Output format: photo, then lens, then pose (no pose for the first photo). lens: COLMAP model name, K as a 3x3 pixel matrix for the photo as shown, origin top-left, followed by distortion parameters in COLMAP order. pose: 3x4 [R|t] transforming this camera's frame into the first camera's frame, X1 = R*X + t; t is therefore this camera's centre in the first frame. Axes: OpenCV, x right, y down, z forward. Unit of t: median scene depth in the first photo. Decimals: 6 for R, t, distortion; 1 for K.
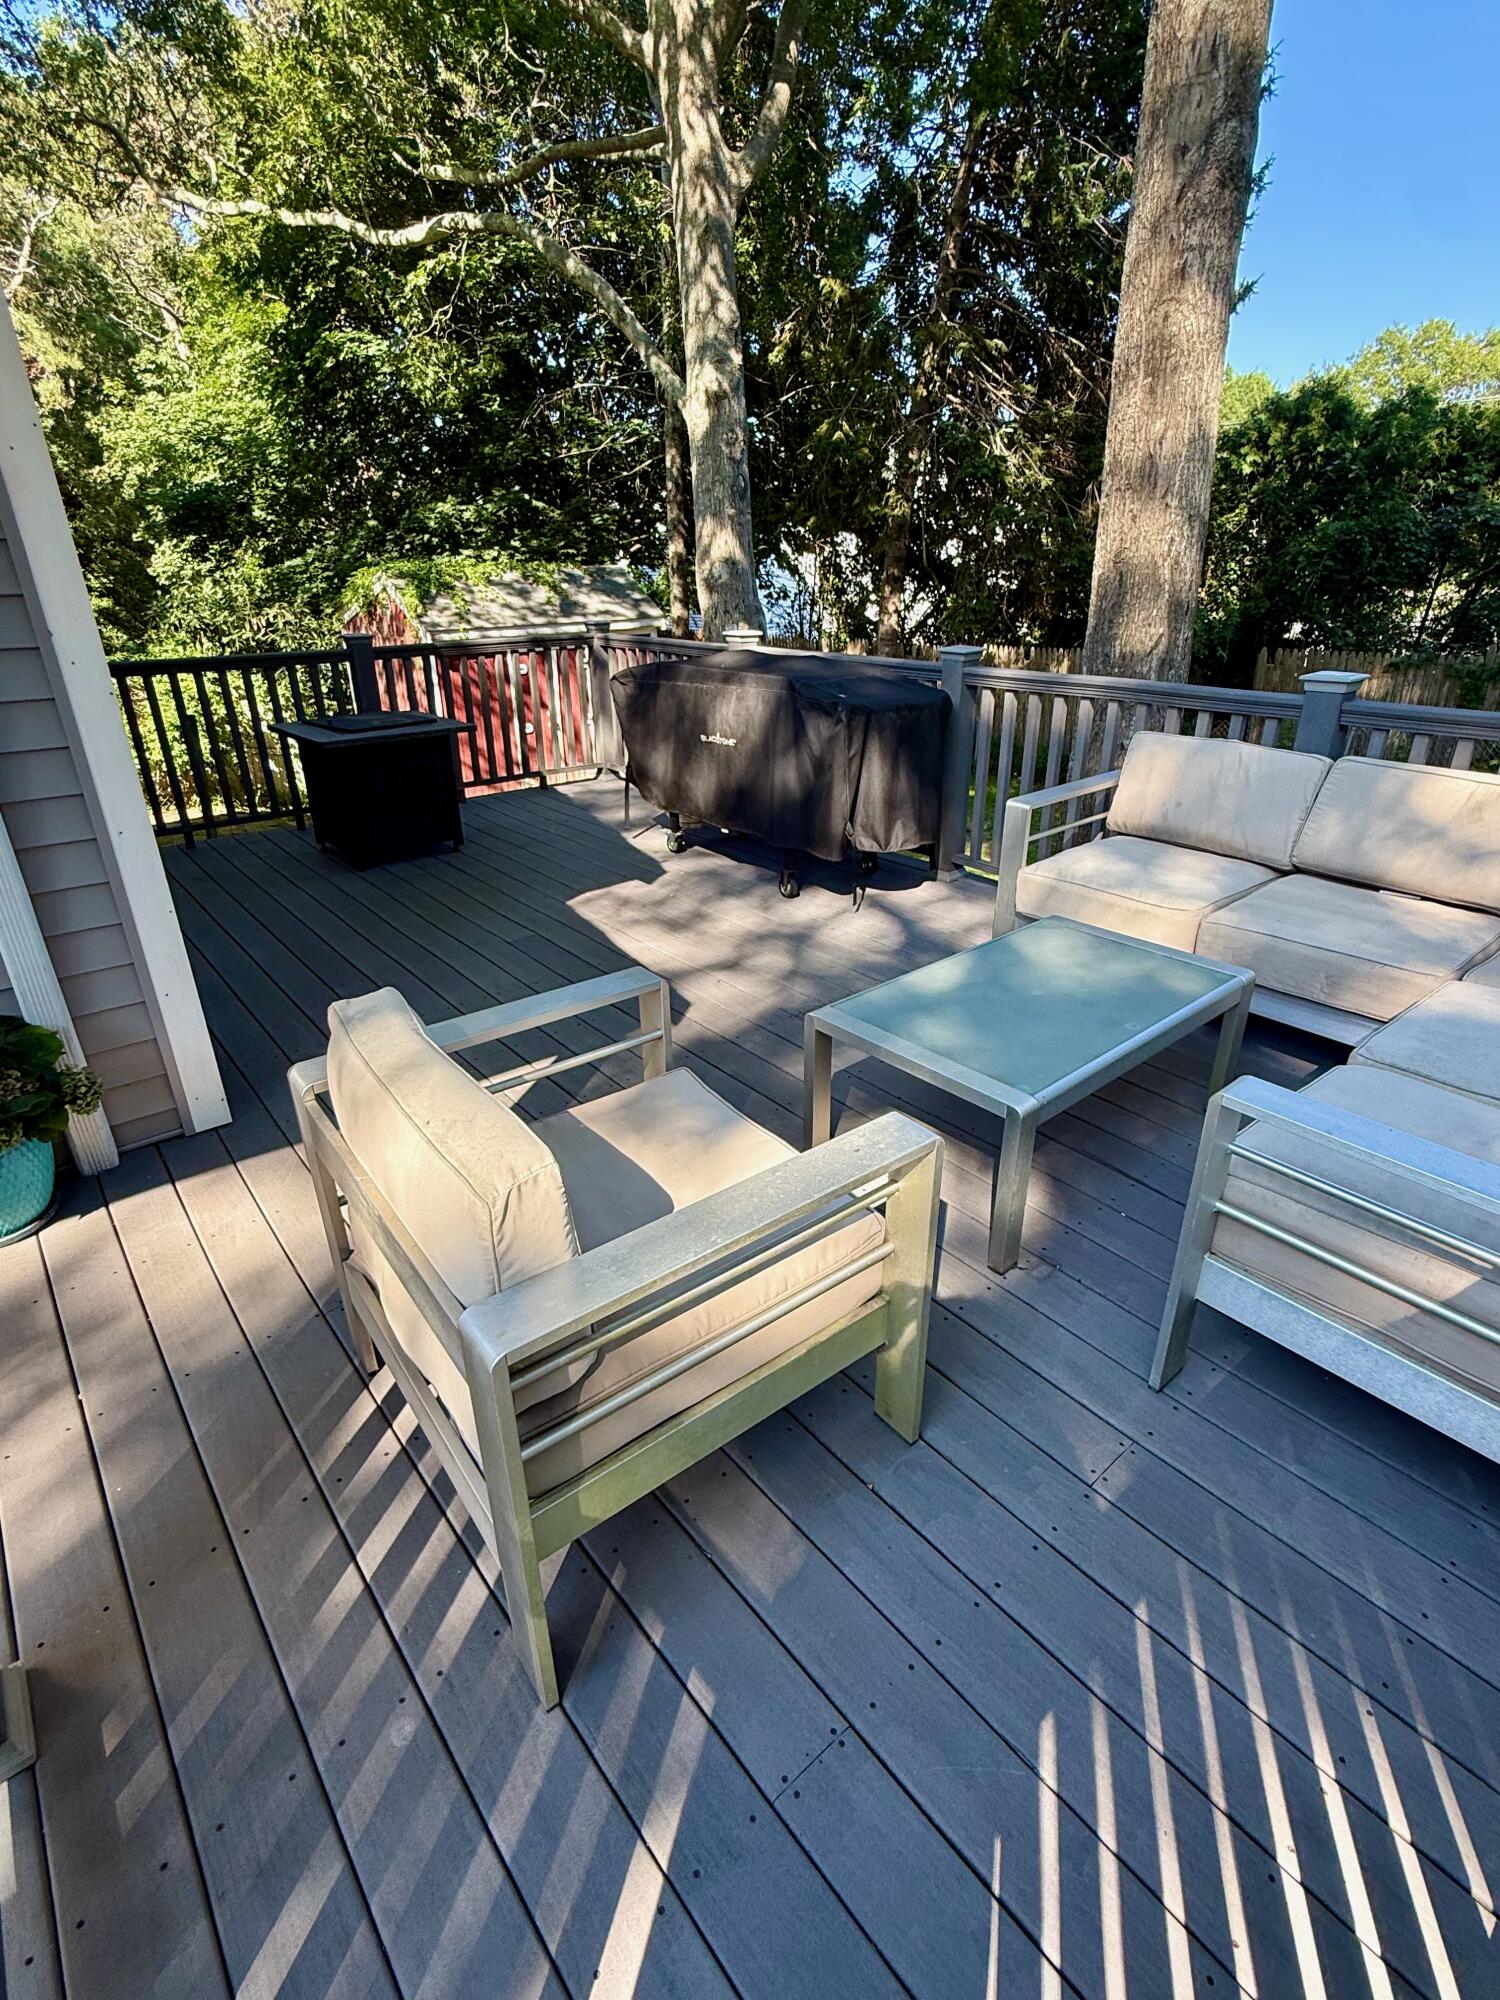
lens RADIAL K [[960.8, 0, 737.5], [0, 960.8, 1010.7], [0, 0, 1]] dist [-0.000006, -0.000086]
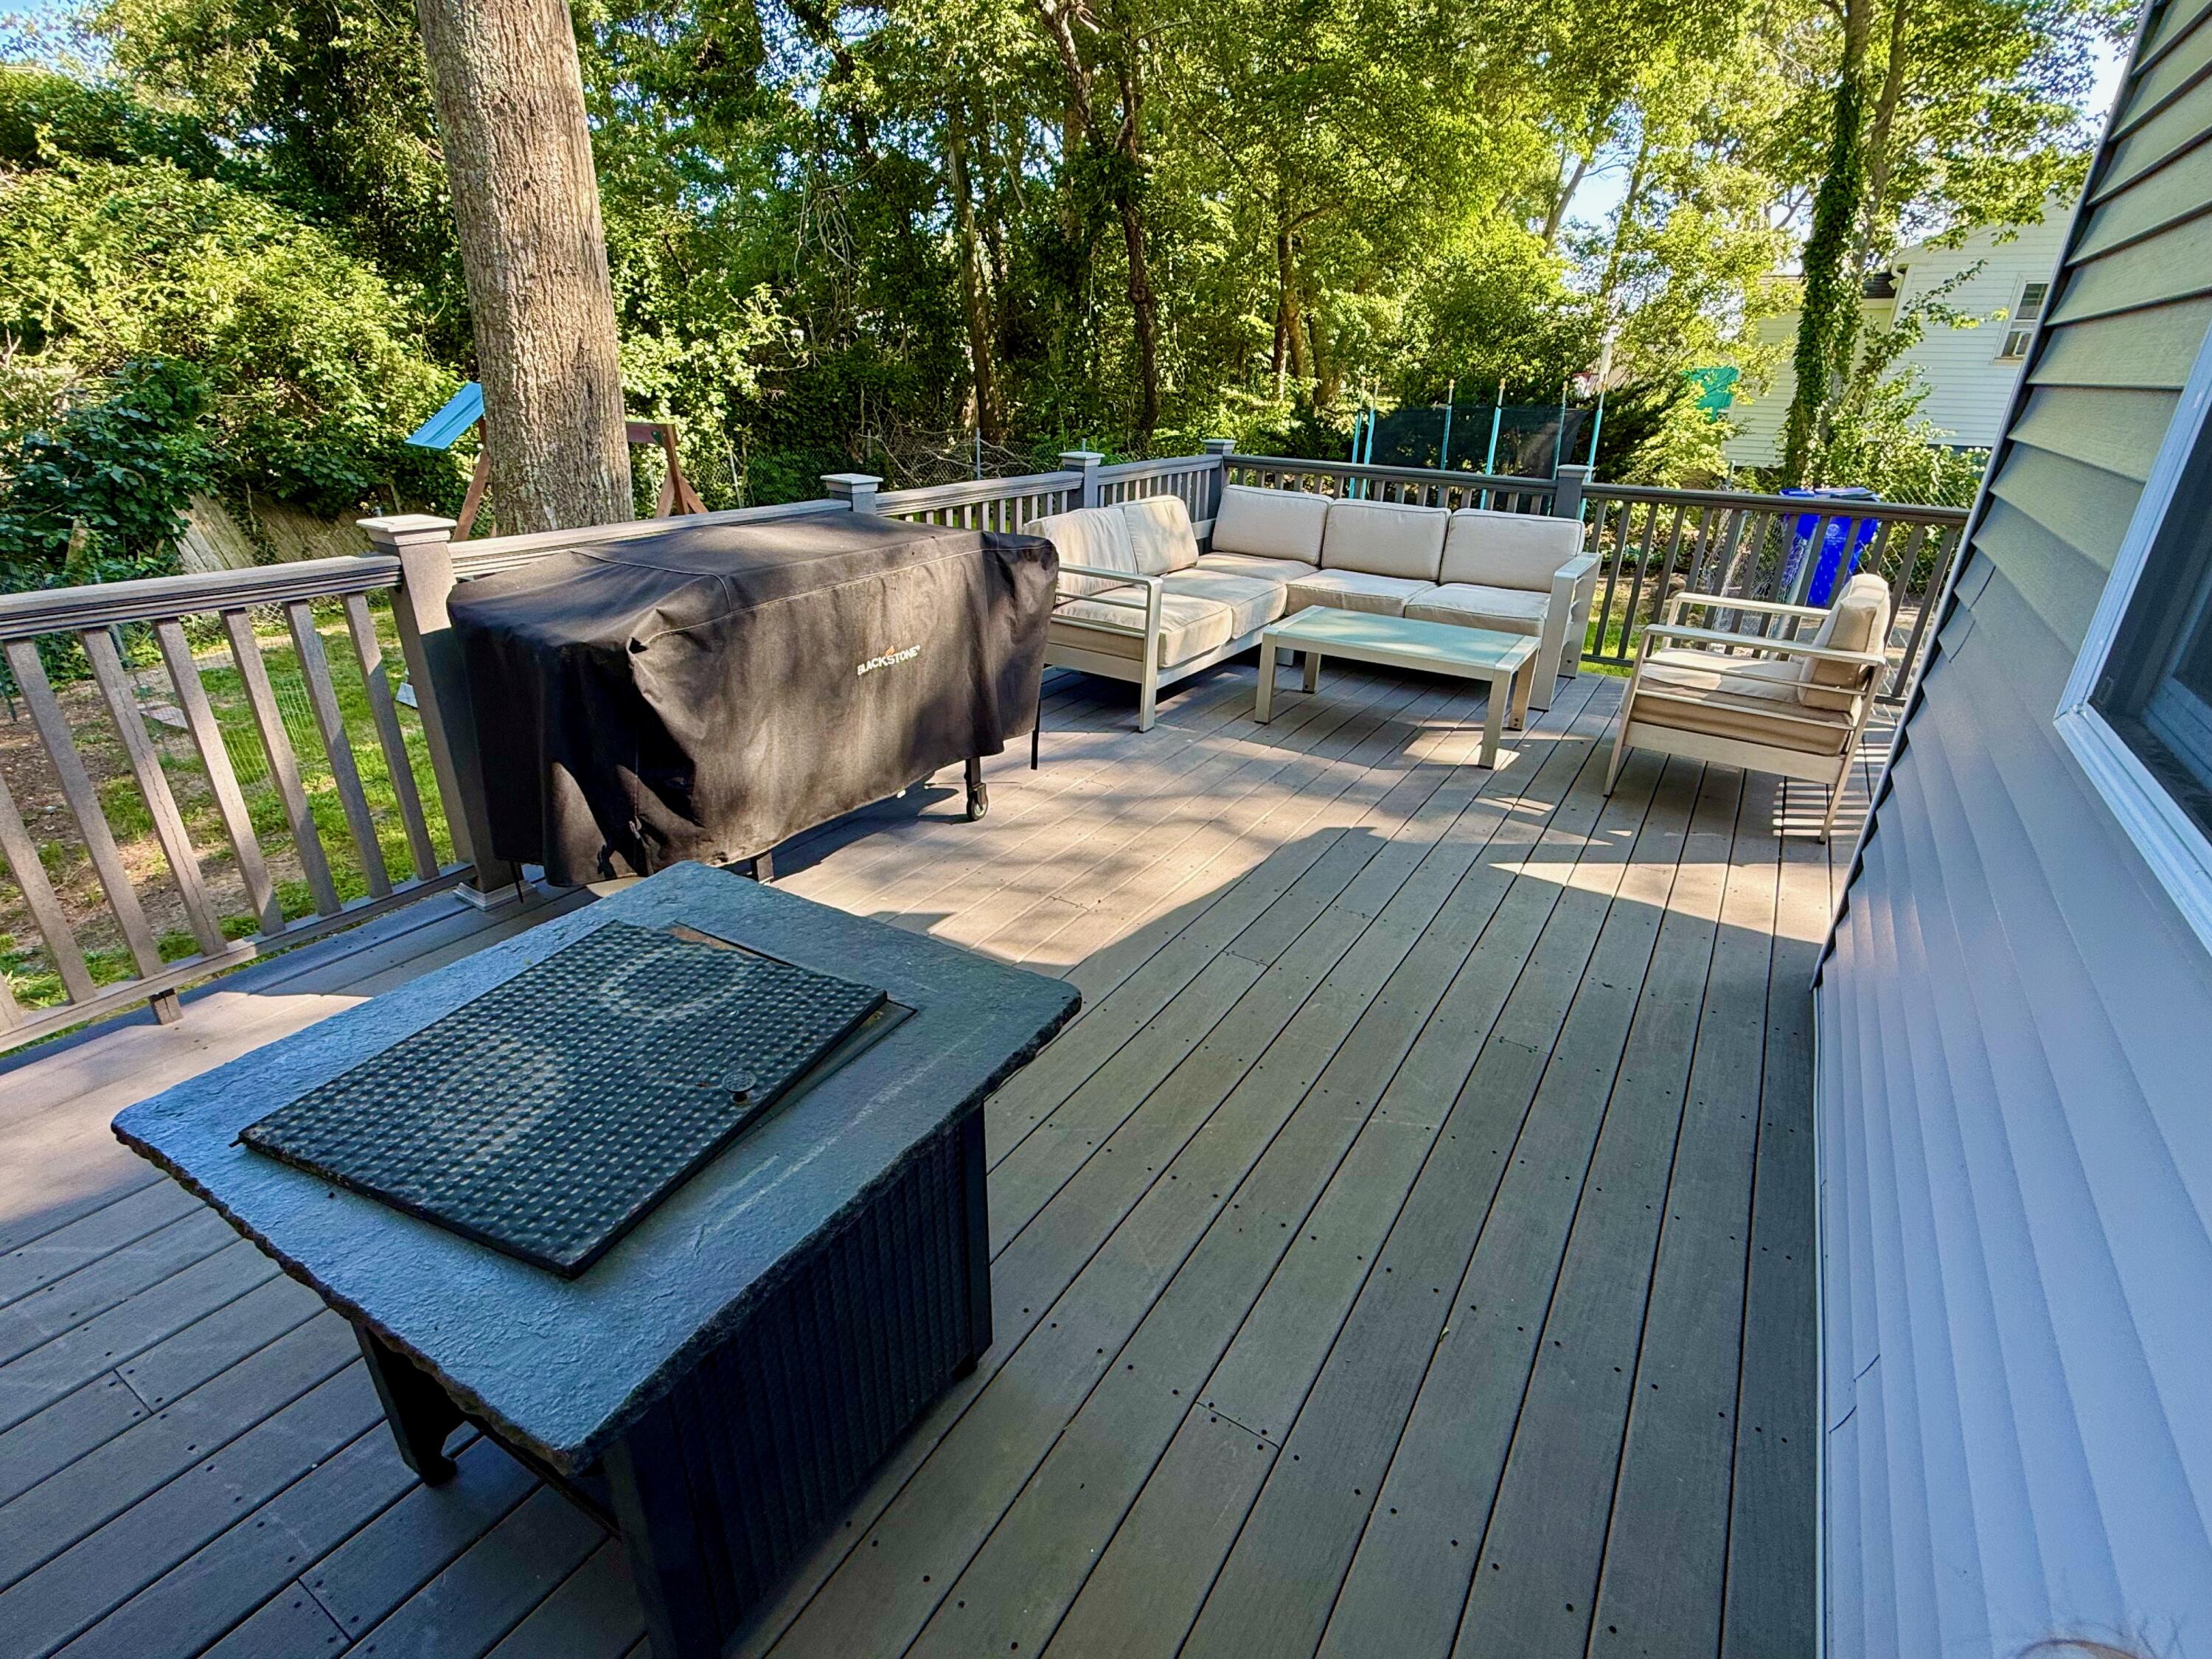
lens RADIAL K [[1062.7, 0, 1102.3], [0, 1062.7, 827.9], [0, 0, 1]] dist [-0.000006, -0.000086]
pose [[-0.318447, -0.386020, 0.865783, -0.746522], [0.386860, 0.780889, 0.490461, -0.510589], [-0.865408, 0.491122, -0.099336, 1.062157]]
